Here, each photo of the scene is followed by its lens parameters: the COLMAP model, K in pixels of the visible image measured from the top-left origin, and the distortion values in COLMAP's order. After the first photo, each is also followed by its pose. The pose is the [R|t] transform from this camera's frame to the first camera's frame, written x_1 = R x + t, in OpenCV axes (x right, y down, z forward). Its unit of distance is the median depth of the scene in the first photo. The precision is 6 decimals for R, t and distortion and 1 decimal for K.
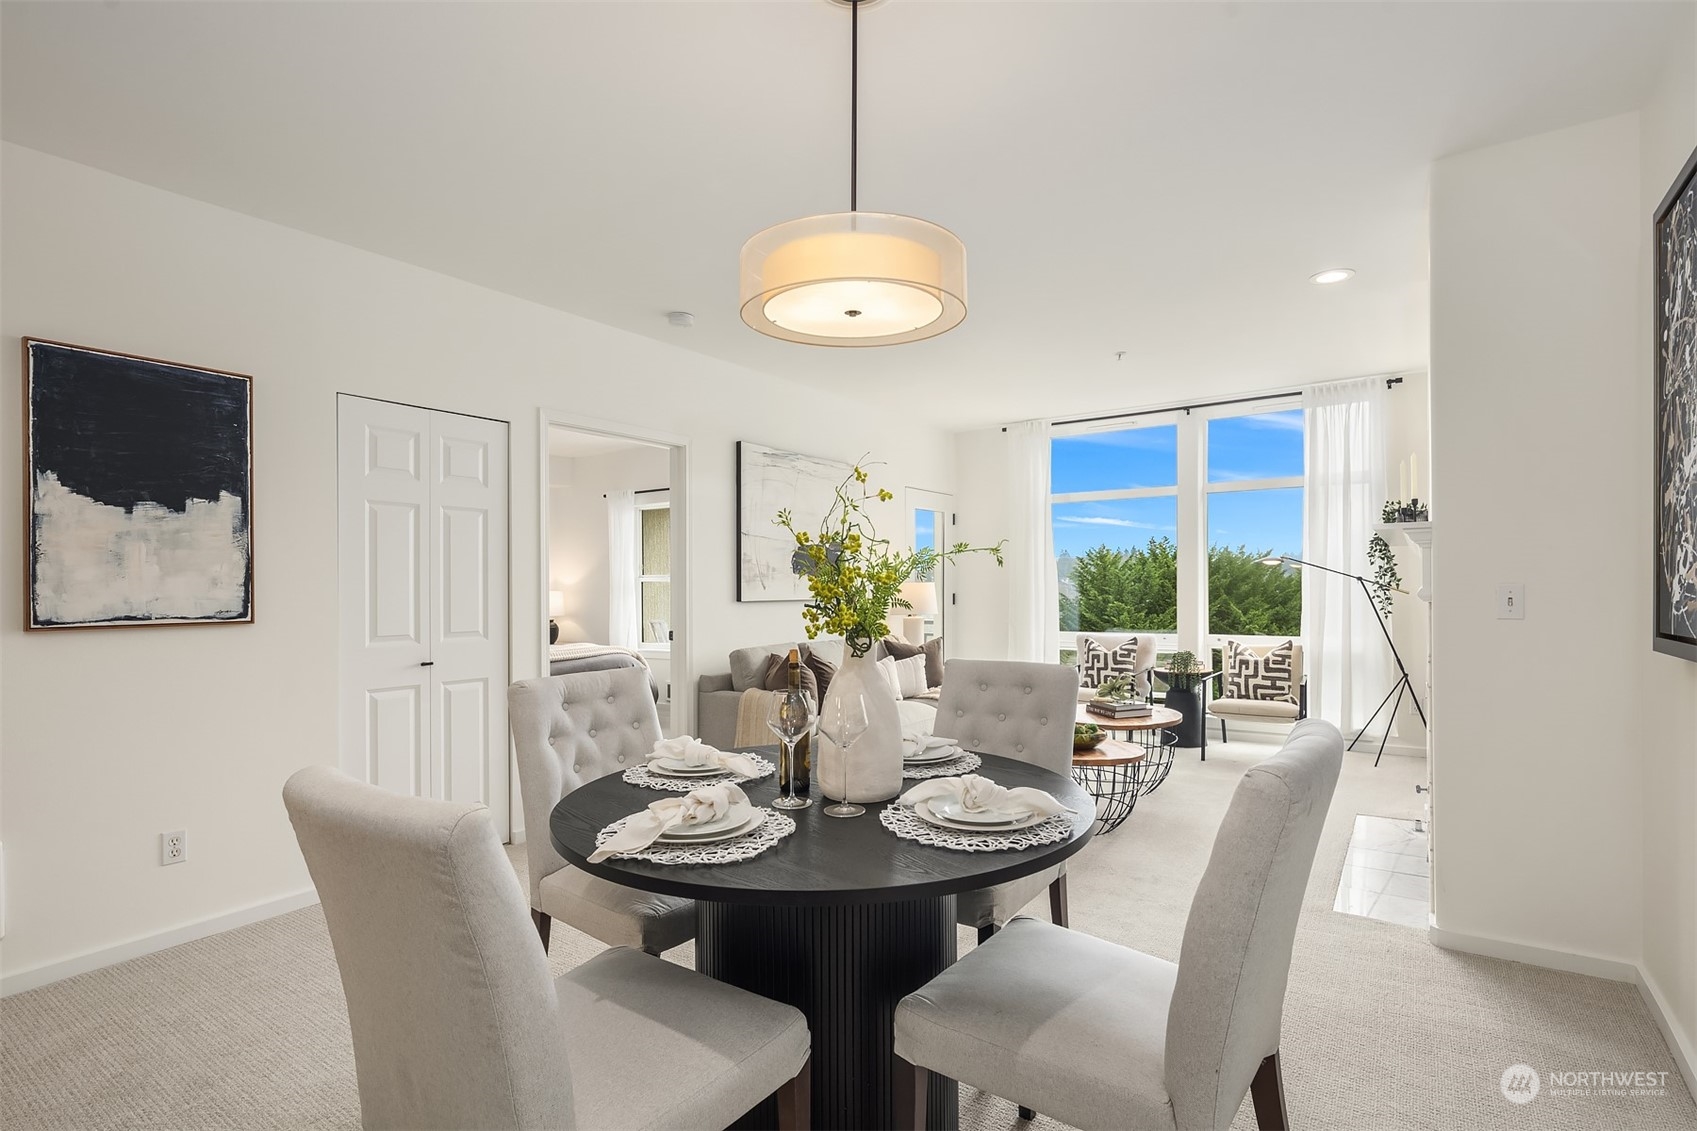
lens RADIAL K [[828.6, 0, 841.0], [0, 828.6, 592.0], [0, 0, 1]] dist [0.002550, -0.000051]
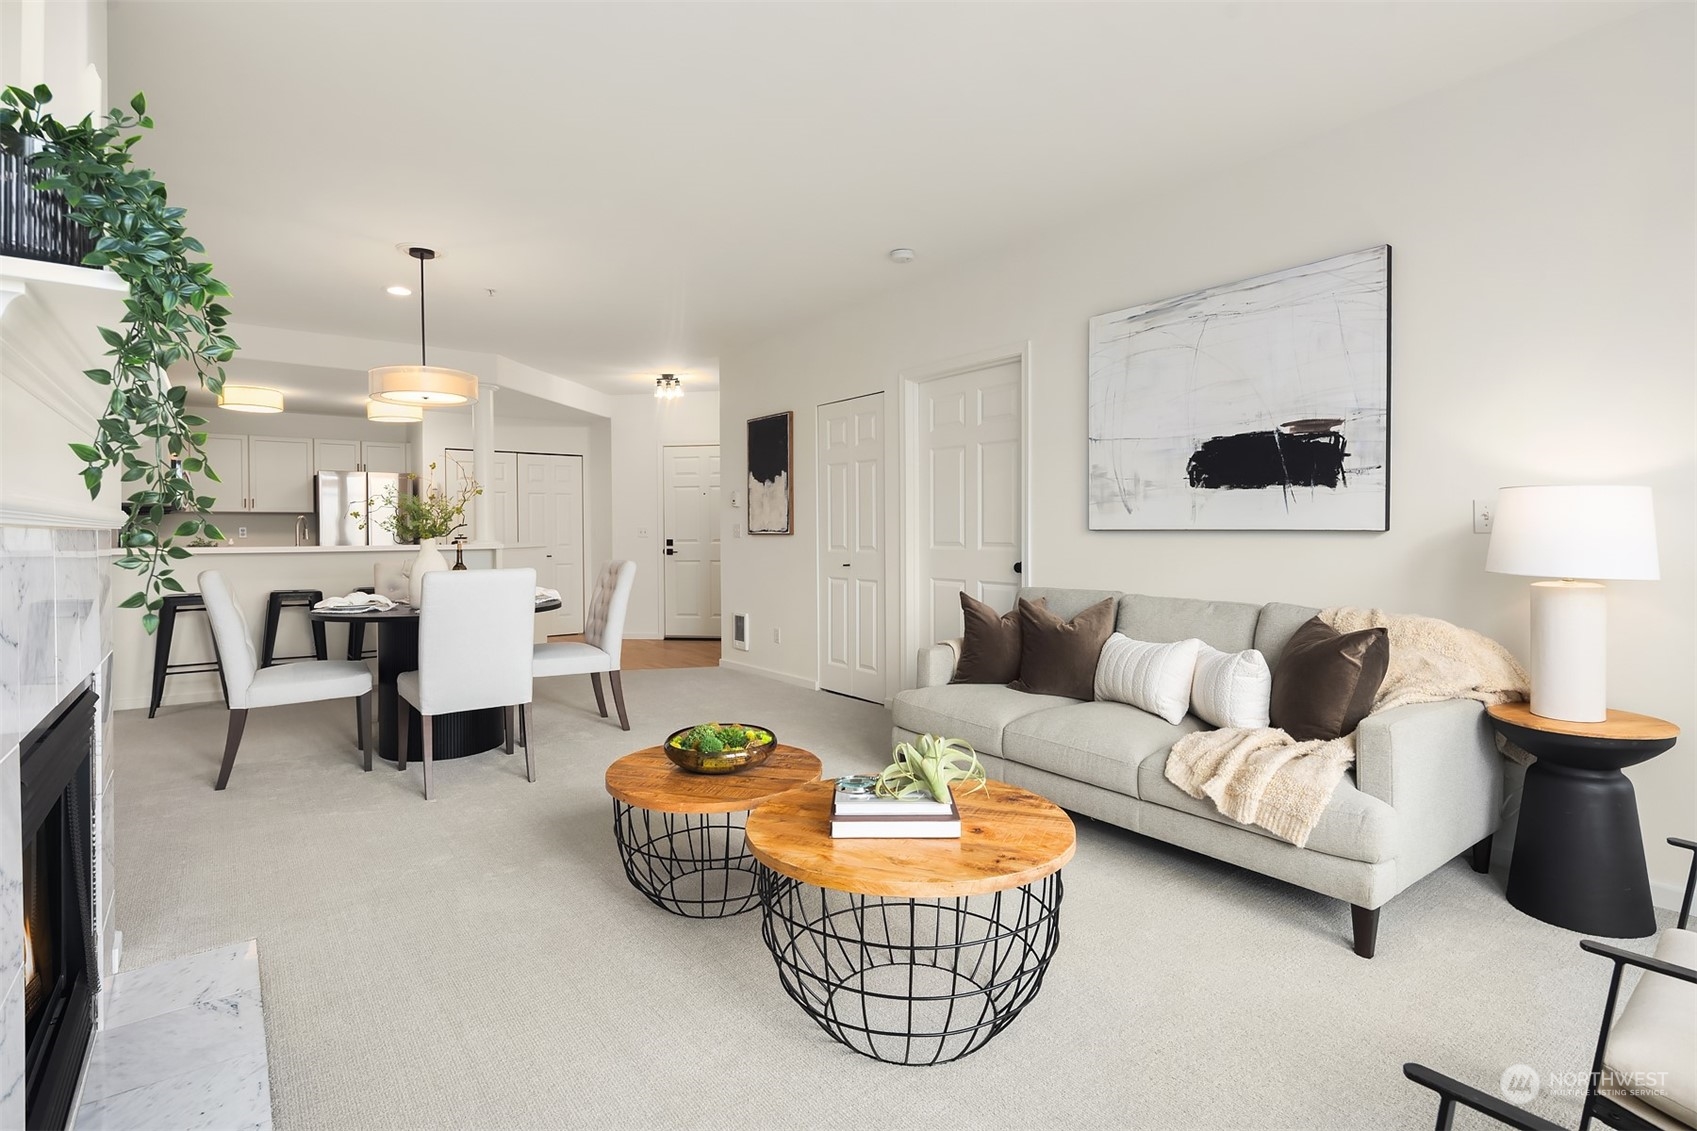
lens RADIAL K [[835.3, 0, 847.9], [0, 835.3, 555.1], [0, 0, 1]] dist [0.002561, 0.000308]
pose [[-0.312738, 0.037674, -0.949092, 0.631977], [0.001273, 0.999229, 0.039245, 0.004236], [0.949838, 0.011066, -0.312545, 0.956775]]
